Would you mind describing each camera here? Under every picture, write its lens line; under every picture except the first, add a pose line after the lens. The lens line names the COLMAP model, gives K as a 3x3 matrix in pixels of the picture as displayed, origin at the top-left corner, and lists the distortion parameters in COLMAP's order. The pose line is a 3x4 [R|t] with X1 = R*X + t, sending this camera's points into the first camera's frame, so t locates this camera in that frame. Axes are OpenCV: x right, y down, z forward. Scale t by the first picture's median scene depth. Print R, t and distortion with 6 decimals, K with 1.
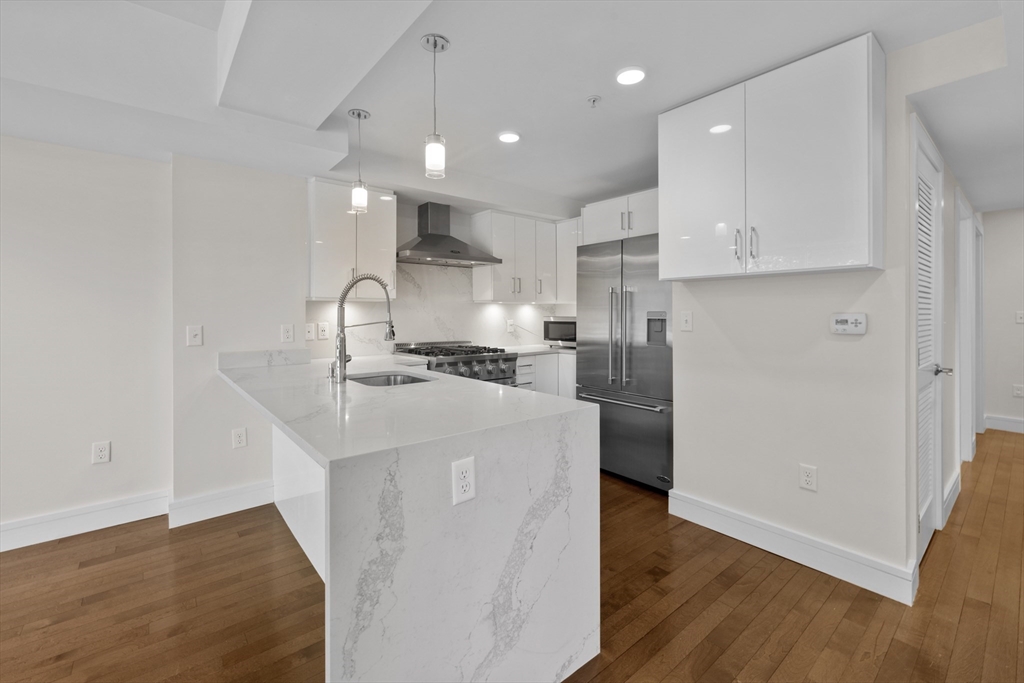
lens RADIAL K [[434.3, 0, 505.5], [0, 434.3, 314.6], [0, 0, 1]] dist [-0.000672, -0.000171]
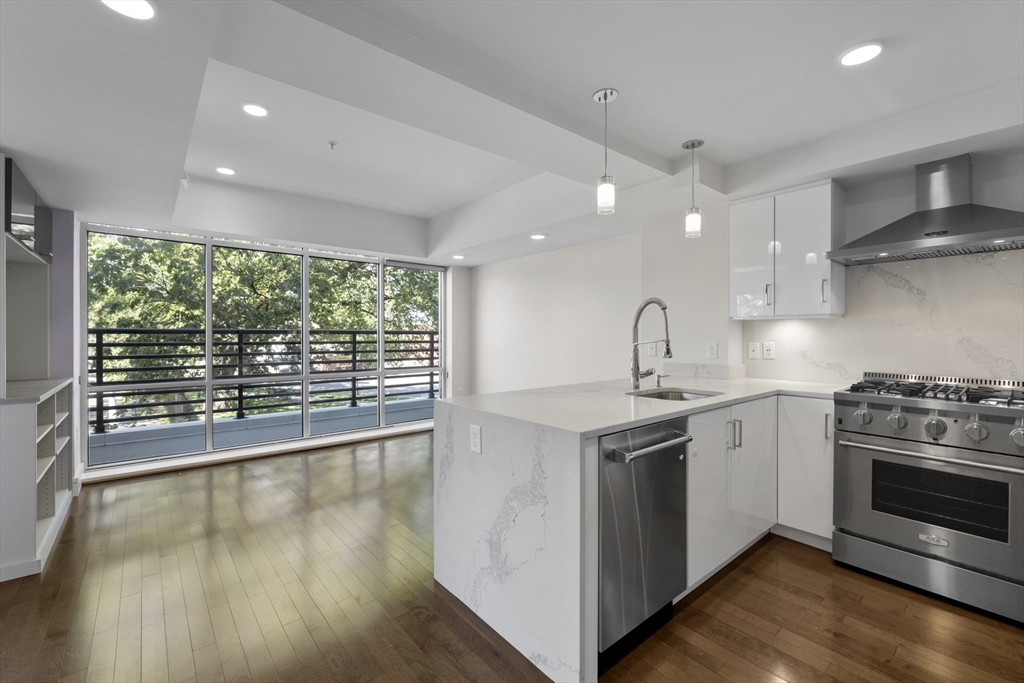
lens RADIAL K [[434.5, 0, 505.6], [0, 434.5, 335.5], [0, 0, 1]] dist [-0.000137, 0.000027]
pose [[0.008793, 0.005451, -0.999946, 0.834315], [-0.000715, 0.999985, 0.005444, -0.000971], [0.999961, 0.000668, 0.008797, 0.618527]]
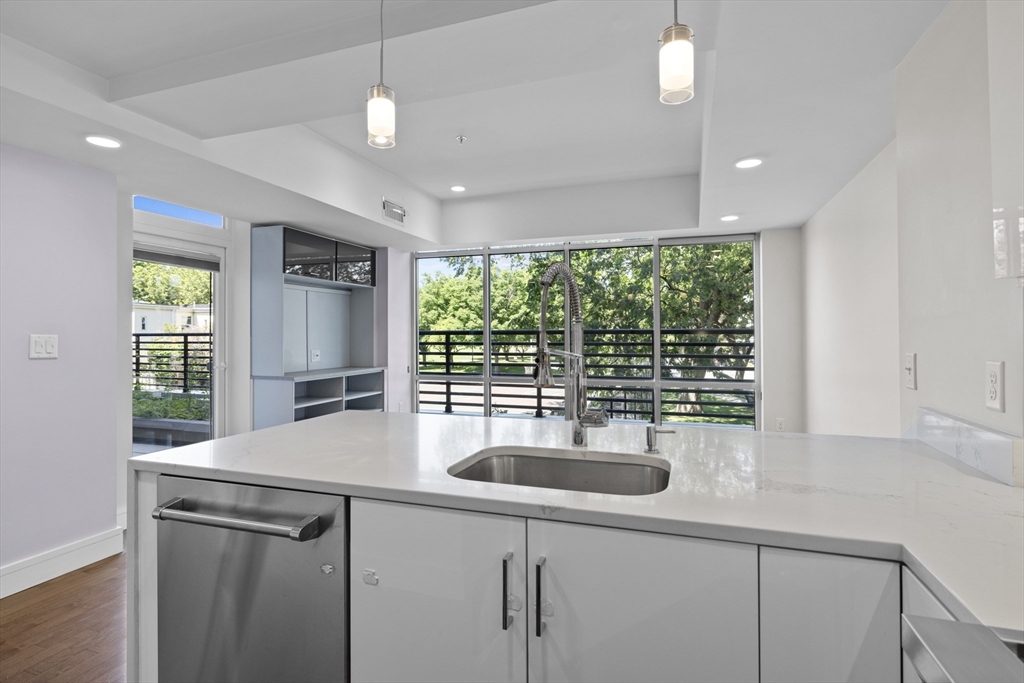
lens RADIAL K [[506.0, 0, 512.0], [0, 506.0, 341.5], [0, 0, 1]] dist [-0.003036, -0.000202]
pose [[-0.852159, 0.012310, -0.523139, 0.071097], [0.005764, 0.999883, 0.014139, 0.000822], [0.523252, 0.009034, -0.852130, 1.552698]]
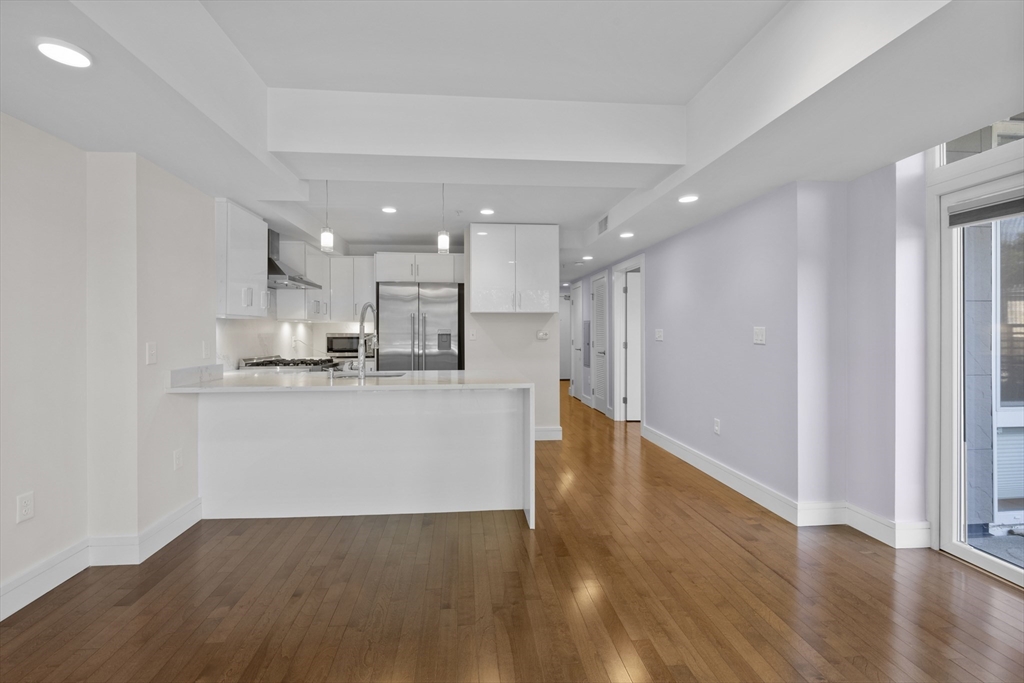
lens RADIAL K [[434.5, 0, 505.6], [0, 434.5, 335.5], [0, 0, 1]] dist [-0.000137, 0.000027]
pose [[0.557495, -0.006954, 0.830151, -1.286375], [0.003969, 0.999976, 0.005711, 0.010941], [-0.830171, 0.000111, 0.557509, -0.175632]]
